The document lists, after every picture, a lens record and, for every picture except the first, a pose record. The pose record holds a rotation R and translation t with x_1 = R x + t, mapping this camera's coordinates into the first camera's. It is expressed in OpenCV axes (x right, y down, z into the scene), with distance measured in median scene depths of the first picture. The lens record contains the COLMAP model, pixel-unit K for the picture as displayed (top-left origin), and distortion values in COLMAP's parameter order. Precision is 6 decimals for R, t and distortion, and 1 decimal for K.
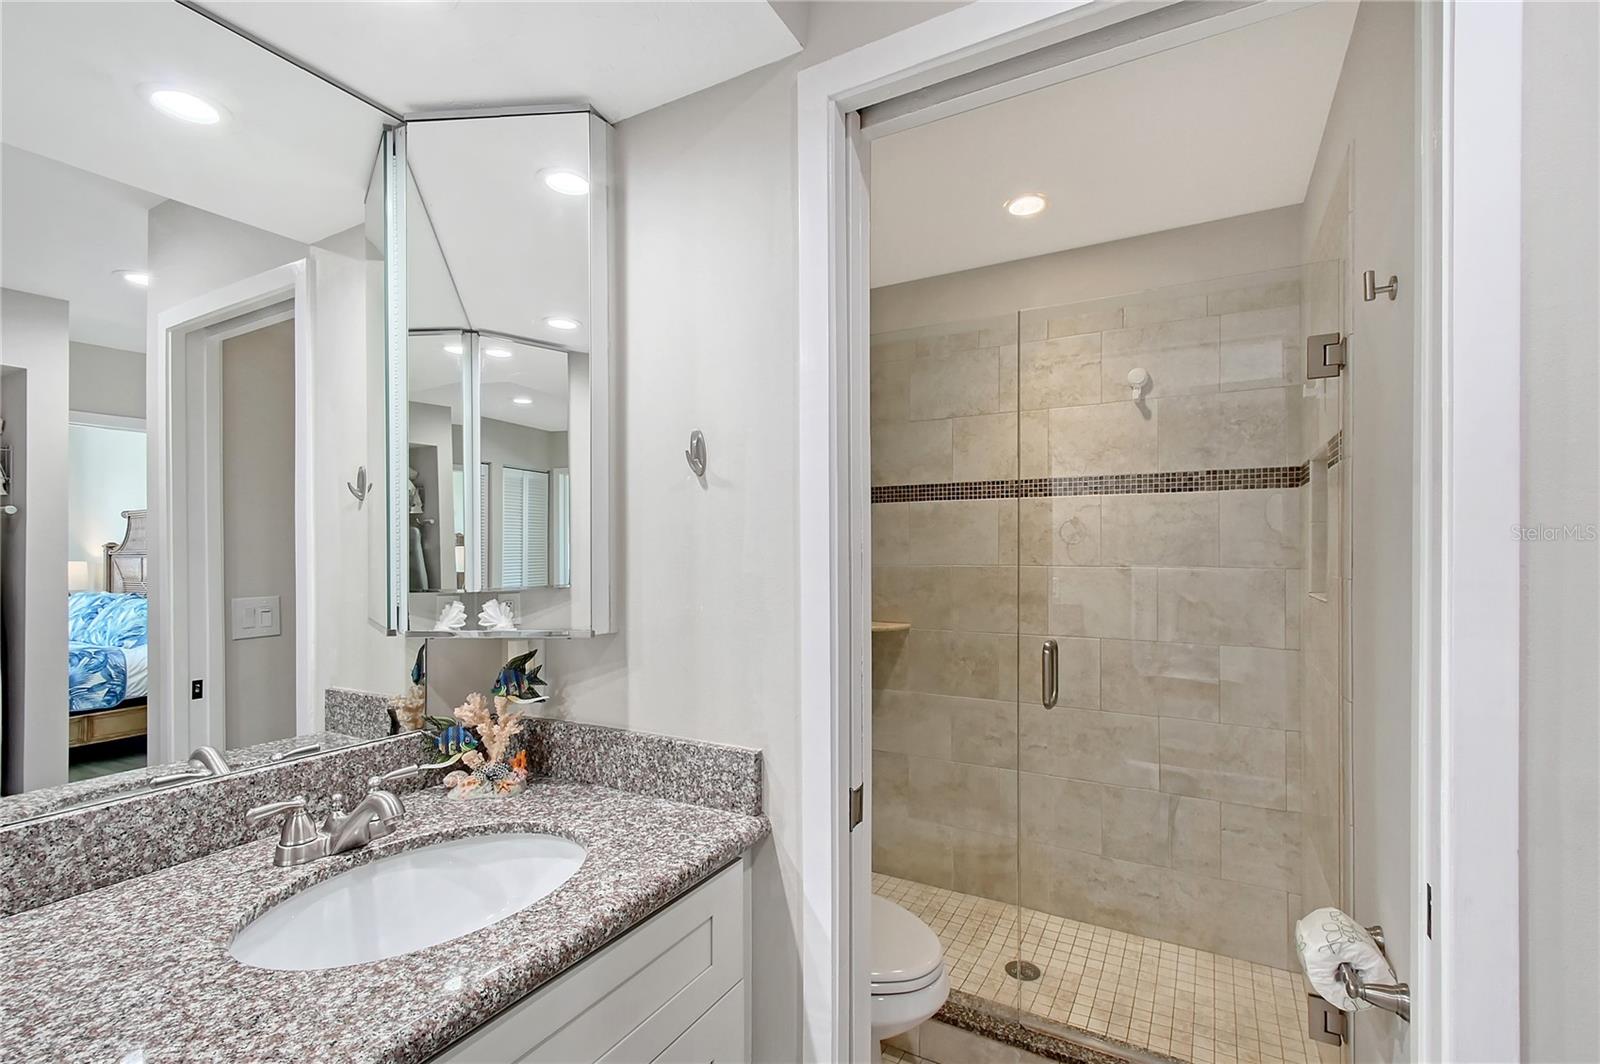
lens RADIAL K [[722.0, 0, 827.3], [0, 722.0, 553.4], [0, 0, 1]] dist [0.000506, -0.003687]
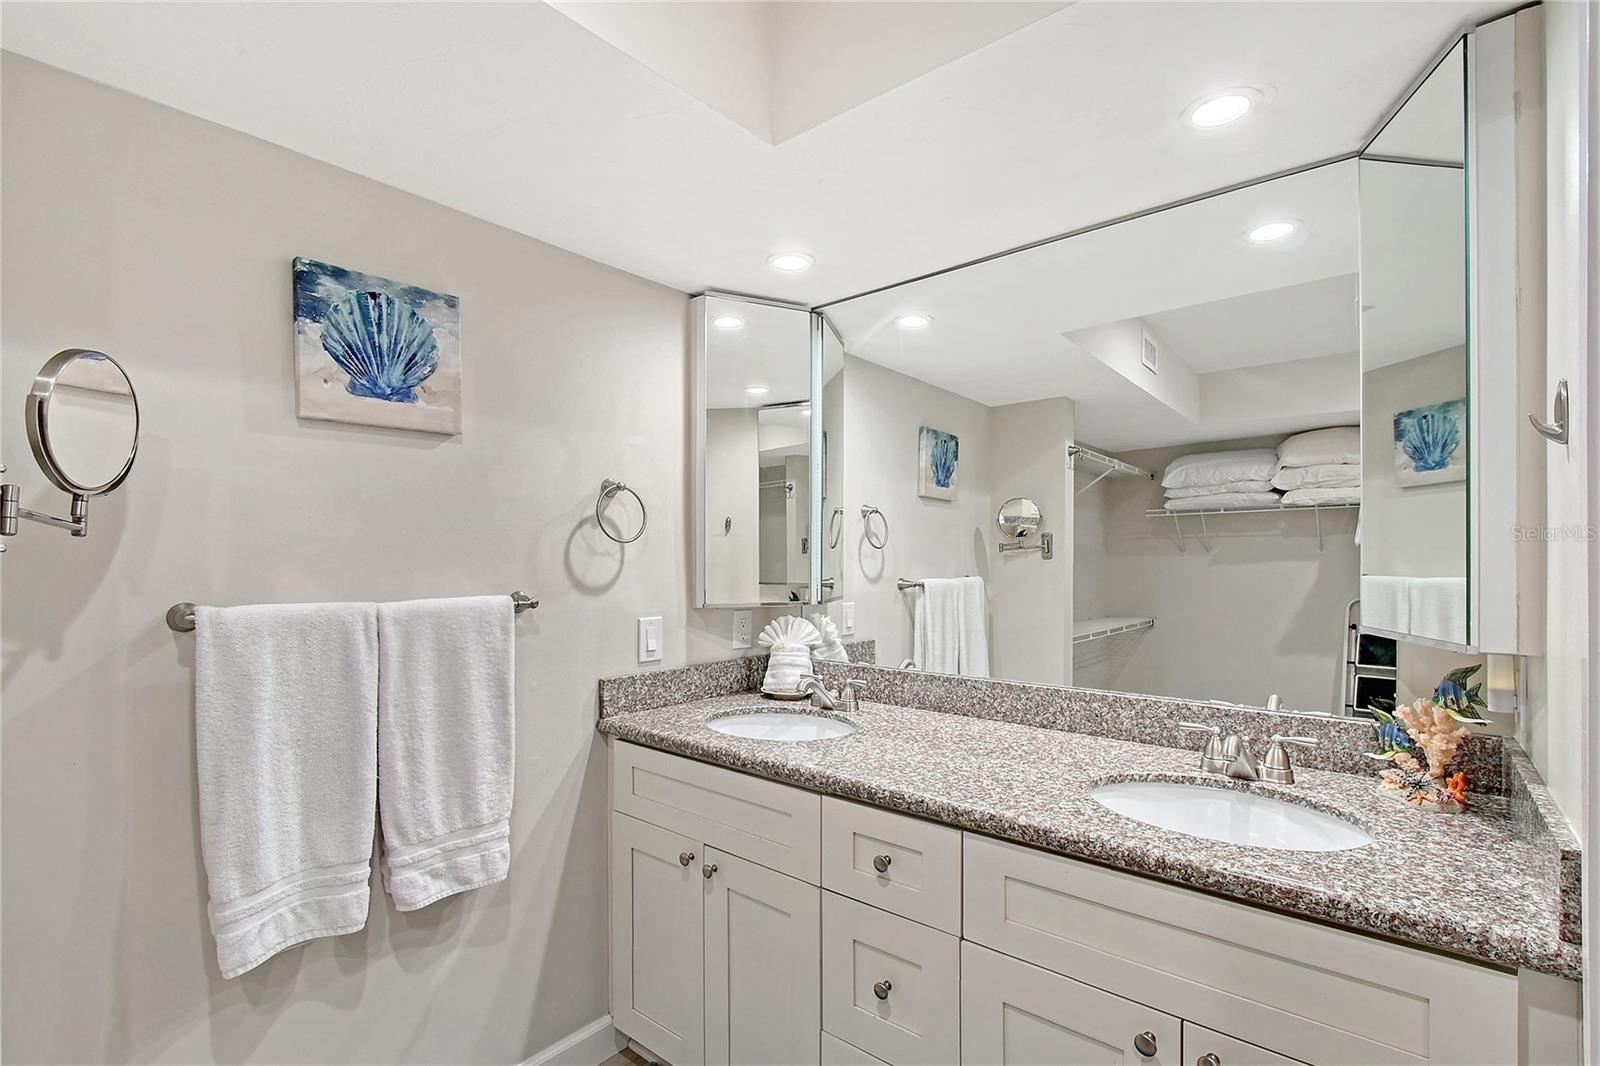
lens RADIAL K [[722.0, 0, 827.6], [0, 722.0, 574.0], [0, 0, 1]] dist [0.000506, -0.003687]
pose [[-0.181955, 0.024807, -0.982994, 0.963989], [-0.002072, 0.999670, 0.025612, 0.005835], [0.983305, 0.006697, -0.181843, 0.621532]]
